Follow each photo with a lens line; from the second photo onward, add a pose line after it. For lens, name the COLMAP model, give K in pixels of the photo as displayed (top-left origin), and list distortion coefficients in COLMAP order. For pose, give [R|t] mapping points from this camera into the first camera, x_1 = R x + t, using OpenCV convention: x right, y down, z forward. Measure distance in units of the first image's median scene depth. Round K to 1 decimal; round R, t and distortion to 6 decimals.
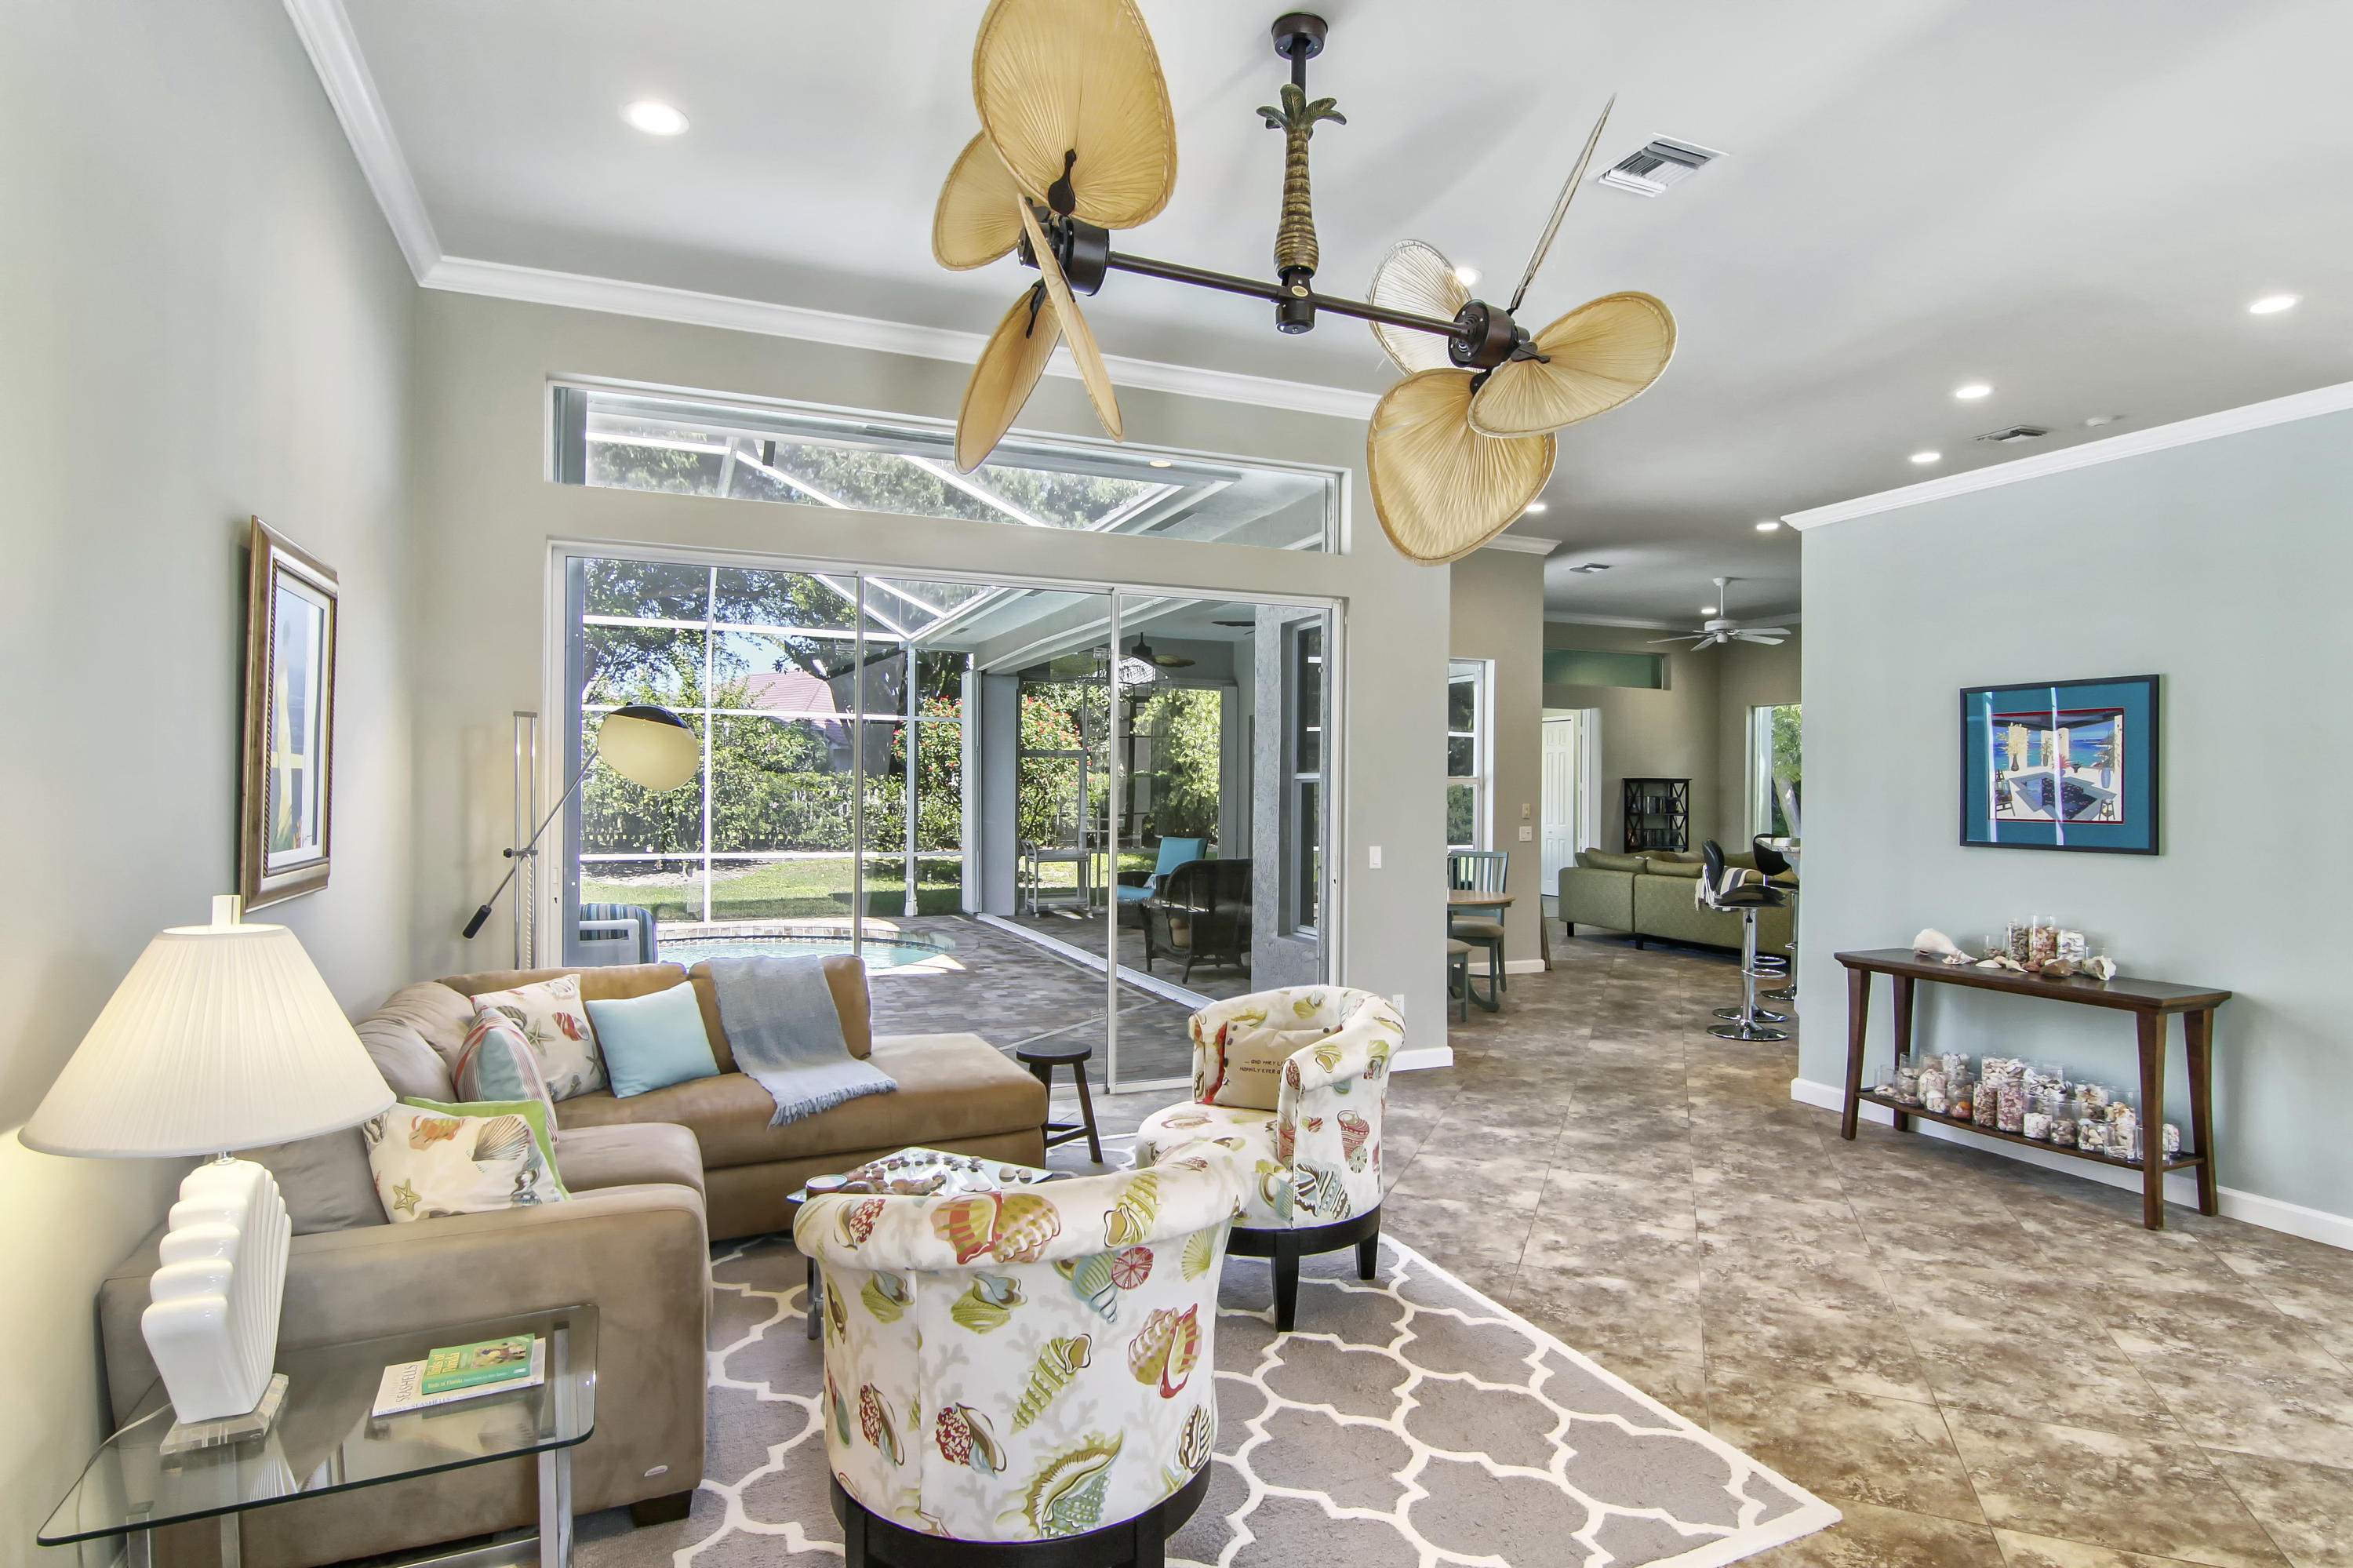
lens RADIAL K [[1208.4, 0, 1176.5], [0, 1208.4, 784.0], [0, 0, 1]] dist [0.001688, -0.000203]
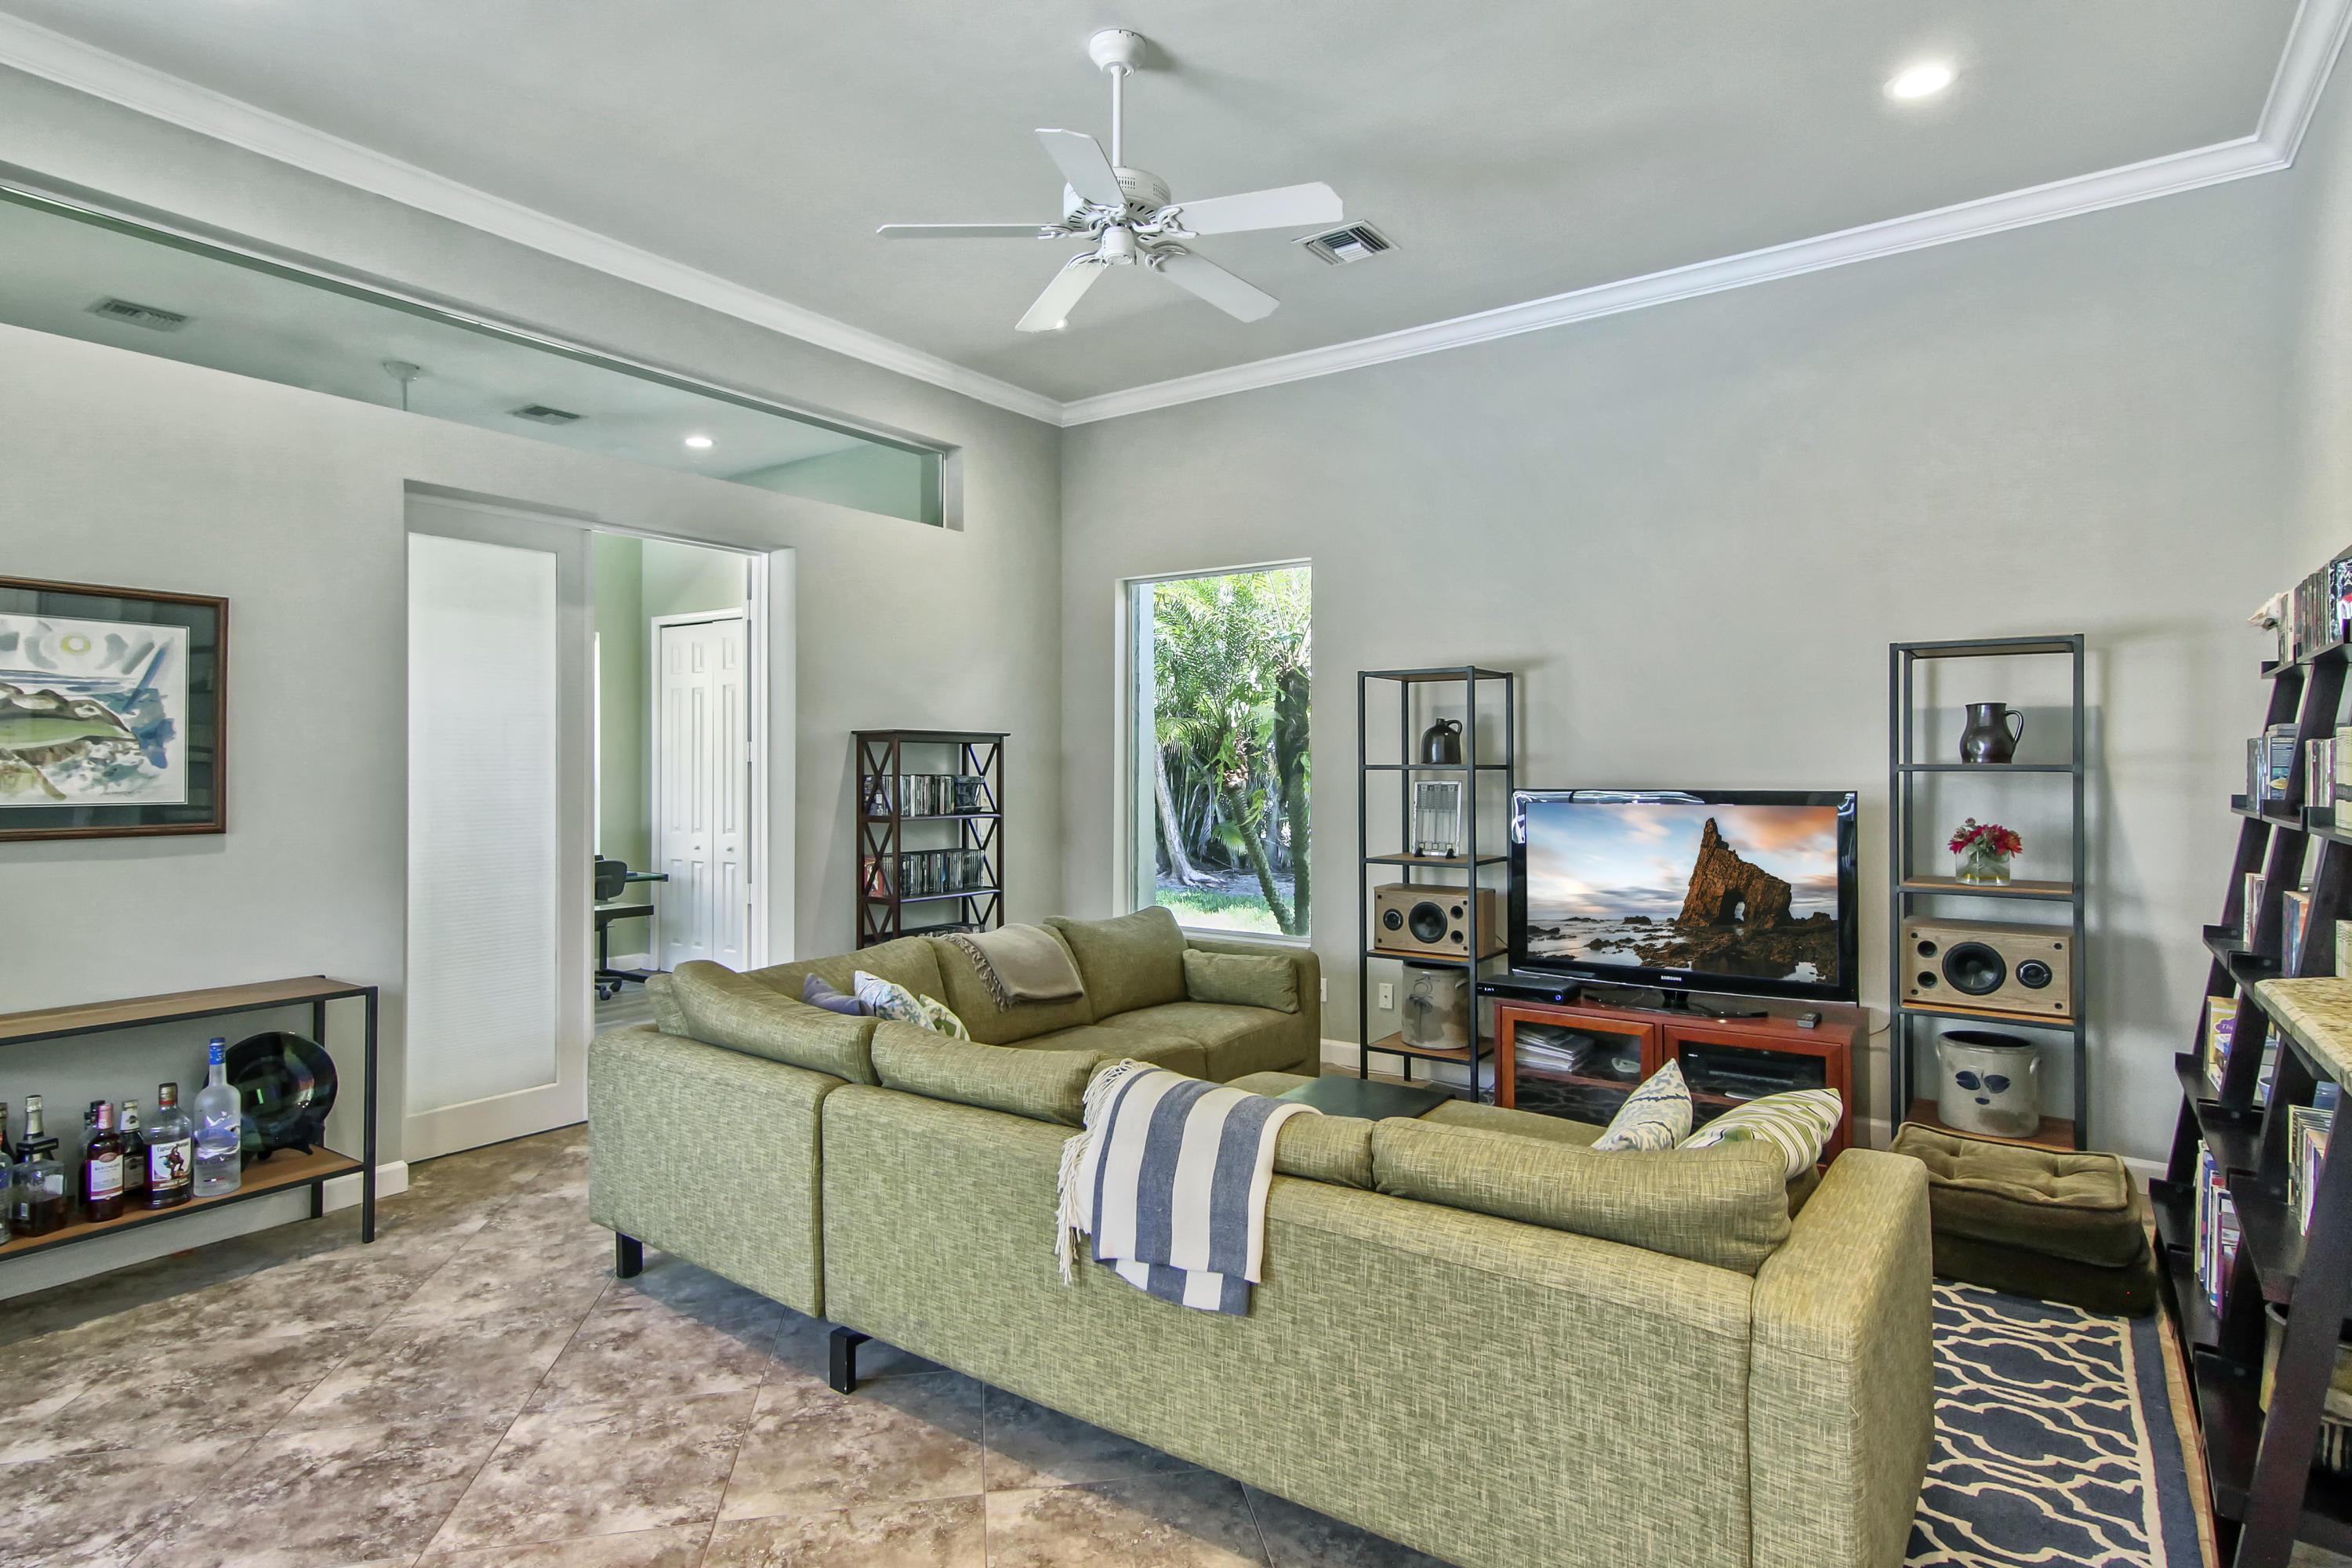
lens RADIAL K [[1207.8, 0, 1176.0], [0, 1207.8, 784.0], [0, 0, 1]] dist [0.001688, -0.000203]
pose [[0.849279, -0.013691, 0.527767, 0.248777], [0.001776, 0.999732, 0.023077, 0.004184], [-0.527941, -0.018661, 0.849076, 0.602210]]
